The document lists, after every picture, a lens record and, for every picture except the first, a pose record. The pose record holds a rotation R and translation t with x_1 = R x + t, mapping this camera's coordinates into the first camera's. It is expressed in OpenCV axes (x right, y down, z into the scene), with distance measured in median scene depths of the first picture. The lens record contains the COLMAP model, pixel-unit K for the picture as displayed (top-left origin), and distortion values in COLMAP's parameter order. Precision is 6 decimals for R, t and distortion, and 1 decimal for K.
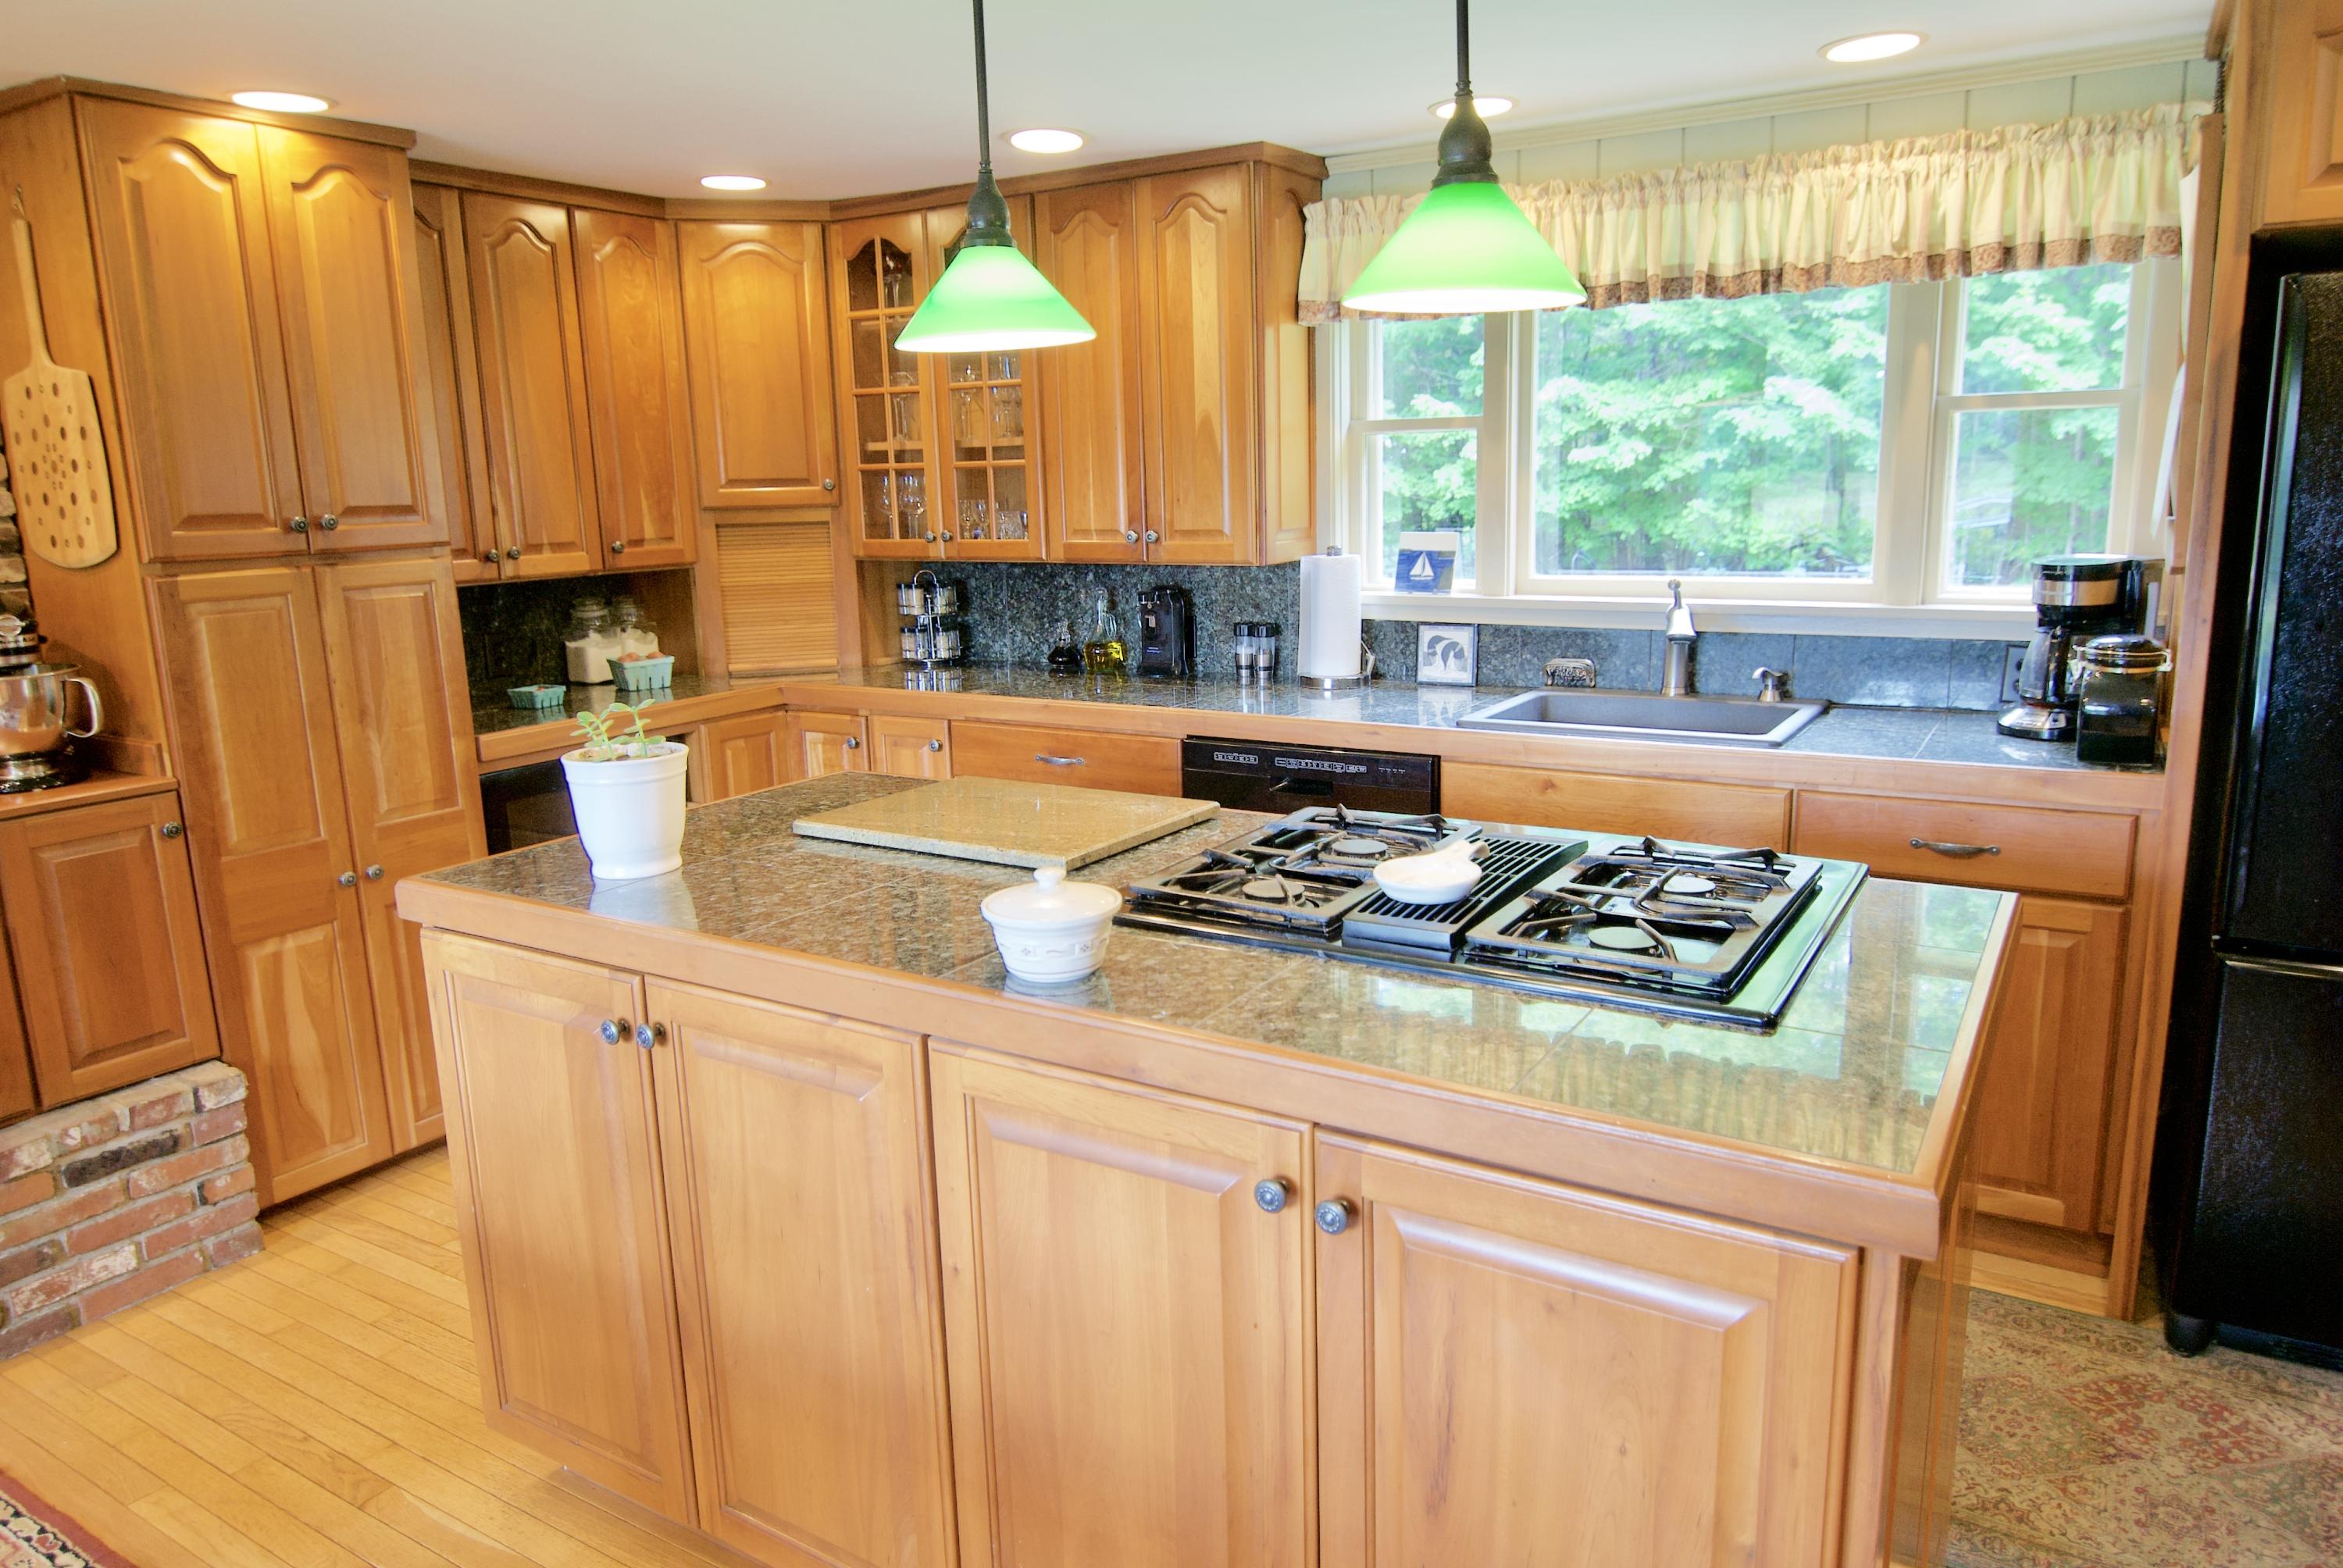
lens RADIAL K [[1470.4, 0, 1168.1], [0, 1470.4, 784.7], [0, 0, 1]] dist [-0.014623, -0.004283]
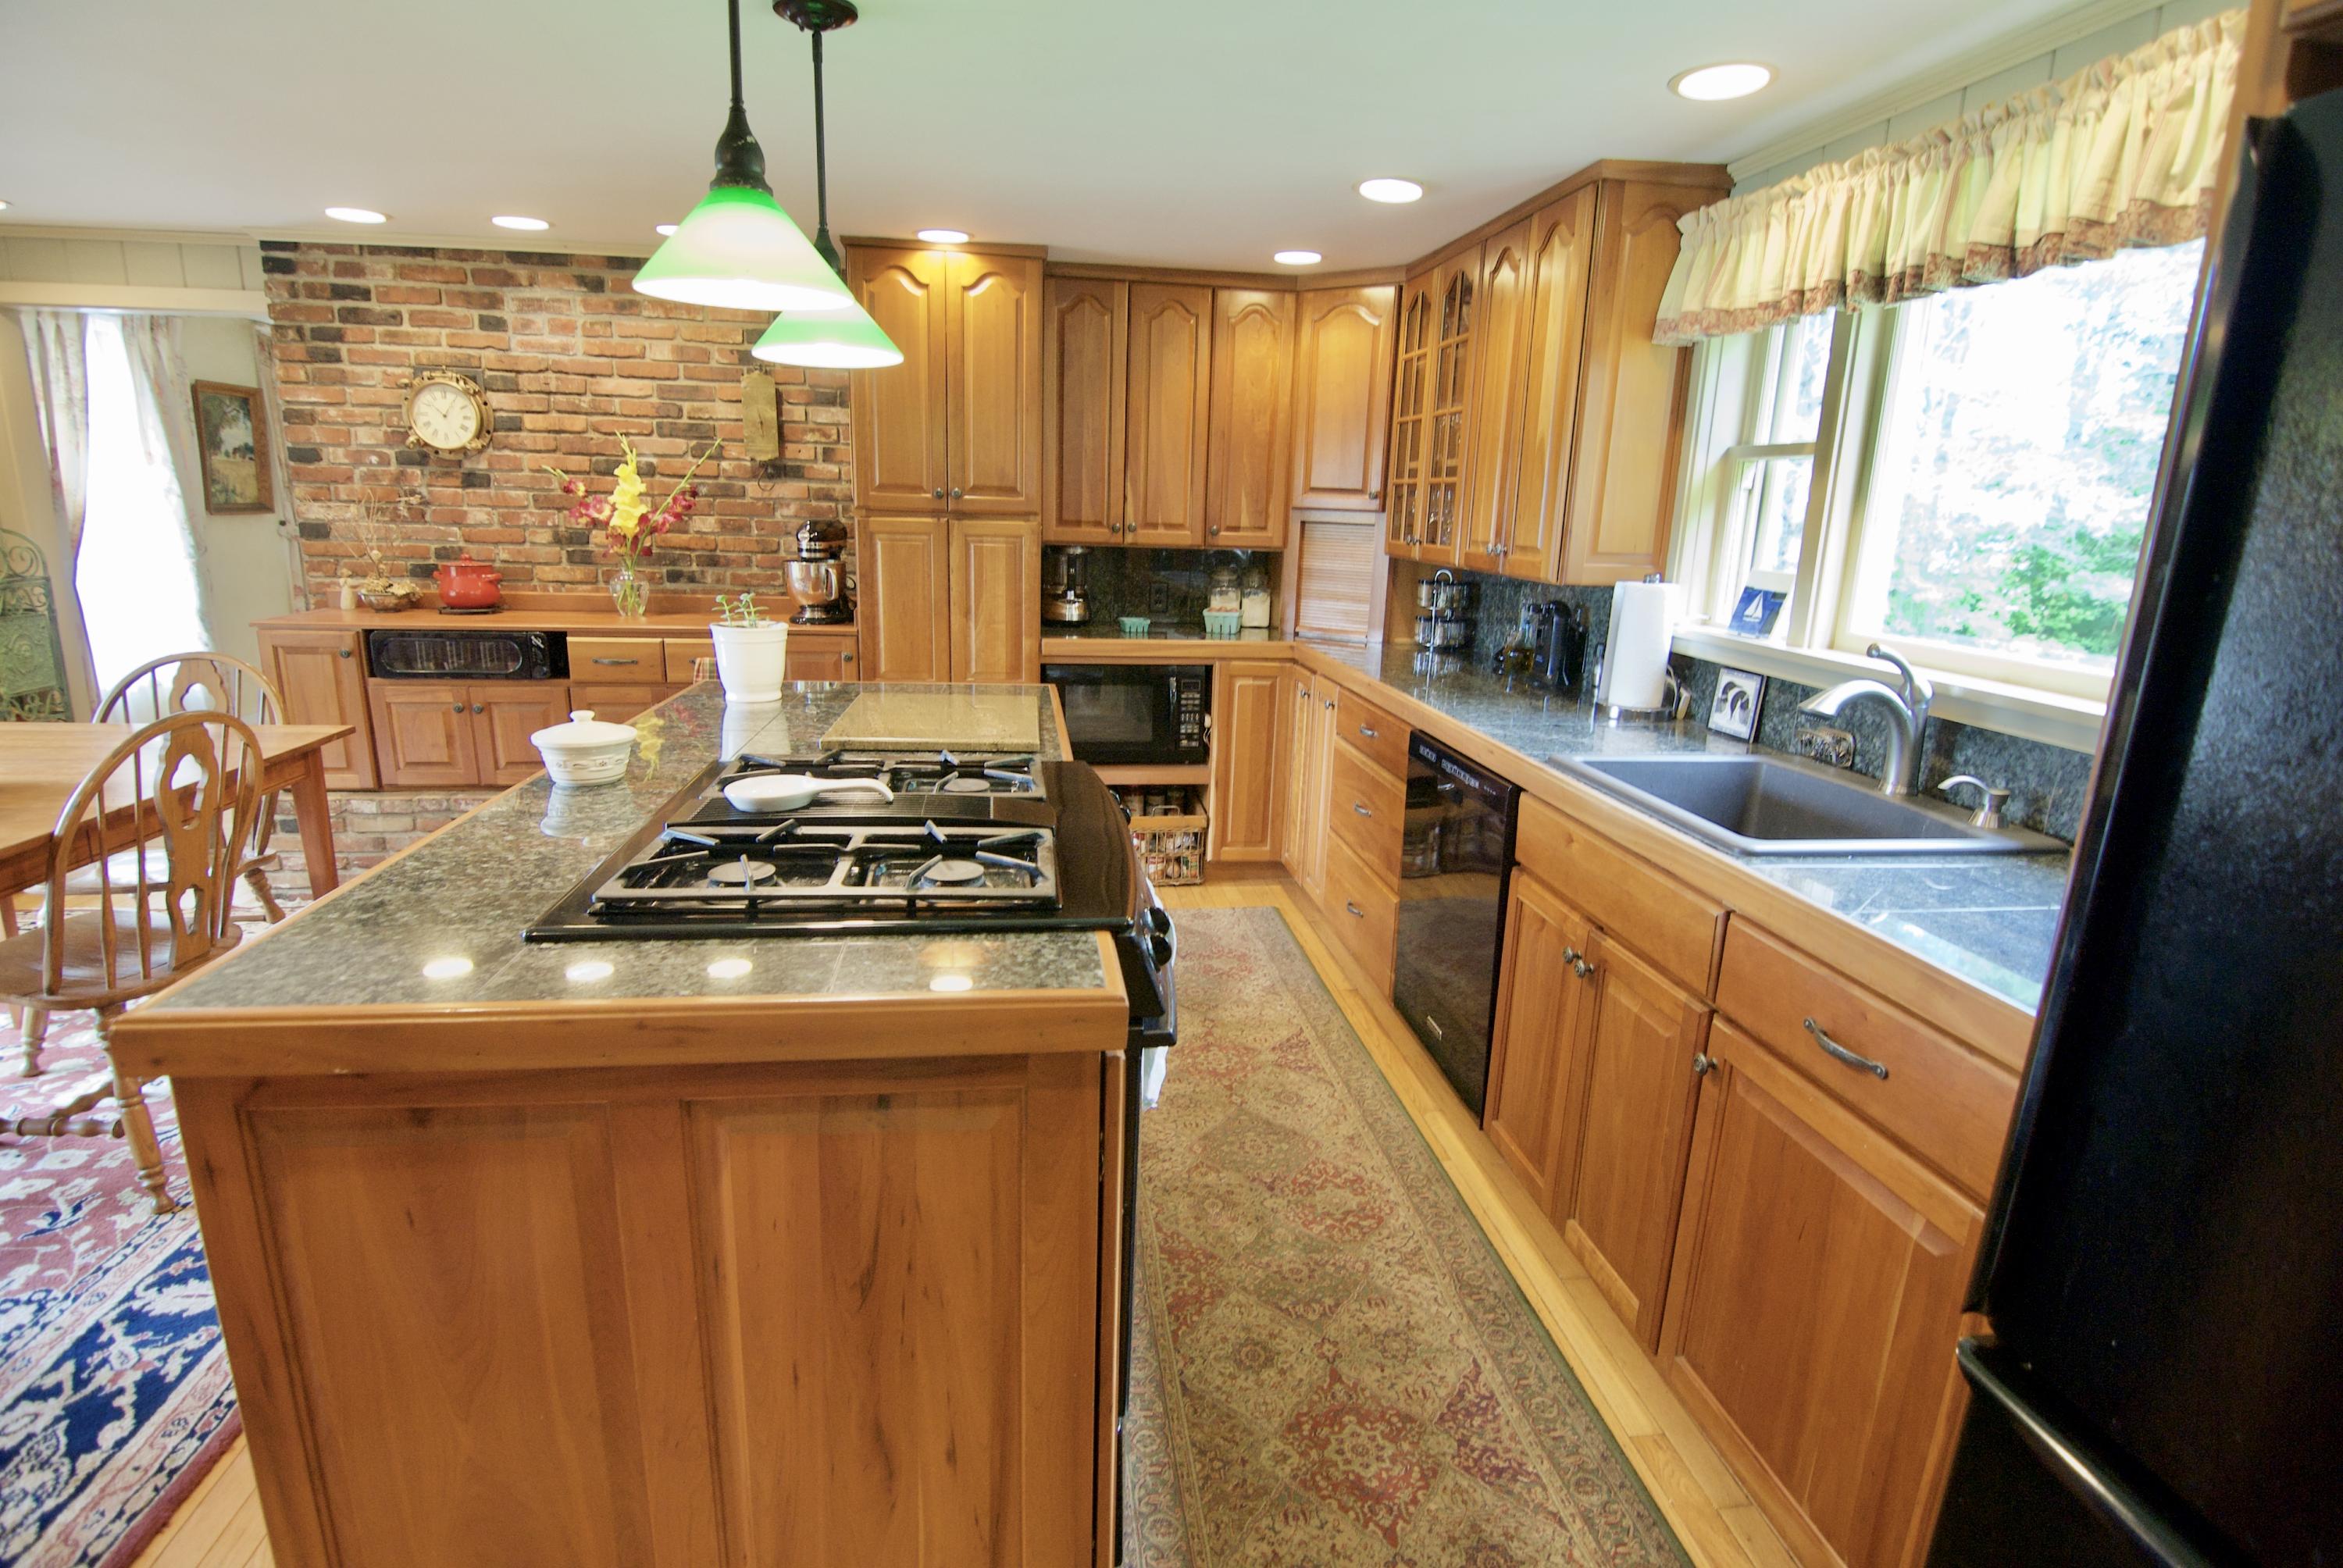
lens RADIAL K [[1130.6, 0, 1167.2], [0, 1130.6, 775.9], [0, 0, 1]] dist [-0.008556, -0.008335]
pose [[0.646279, 0.224621, -0.729294, 0.490043], [-0.206293, 0.971540, 0.116421, -0.054520], [0.734689, 0.075207, 0.674223, 0.276663]]
